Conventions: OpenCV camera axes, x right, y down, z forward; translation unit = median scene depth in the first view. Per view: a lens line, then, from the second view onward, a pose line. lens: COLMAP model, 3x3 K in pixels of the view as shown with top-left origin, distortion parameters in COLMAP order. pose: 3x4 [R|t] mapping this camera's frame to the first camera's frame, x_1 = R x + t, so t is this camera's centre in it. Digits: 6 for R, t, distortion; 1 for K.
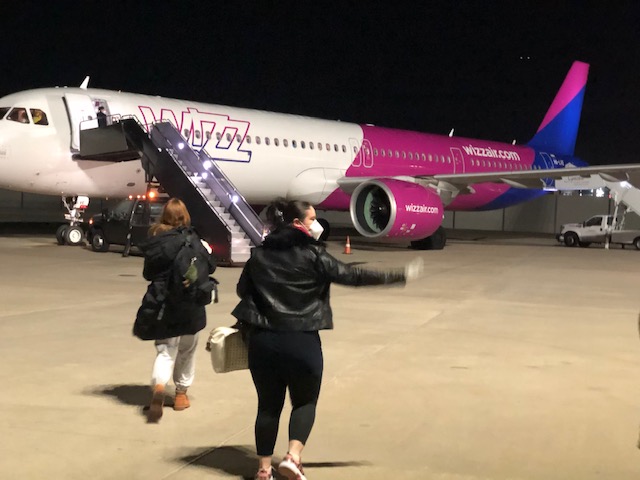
lens RADIAL K [[942.0, 0, 320.0], [0, 942.0, 240.0], [0, 0, 1]] dist [0.117497, 0.066521]
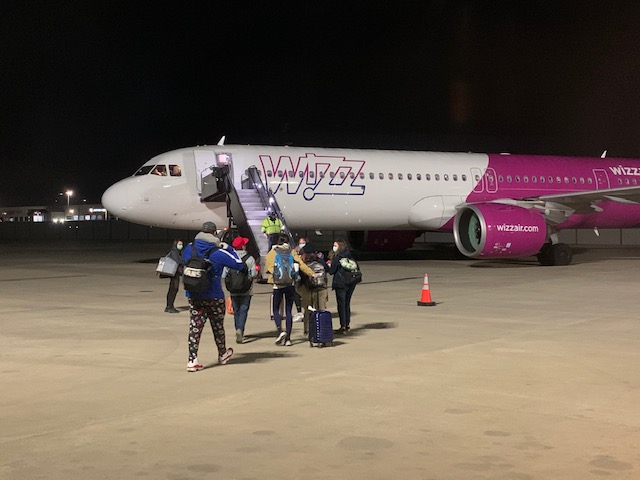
lens RADIAL K [[824.1, 0, 320.0], [0, 824.1, 240.0], [0, 0, 1]] dist [0.122220, -0.021173]
pose [[0.921427, -0.034789, -0.386990, 0.273728], [0.023596, 0.999156, -0.033637, 0.007187], [0.387834, 0.021863, 0.921470, 0.030503]]
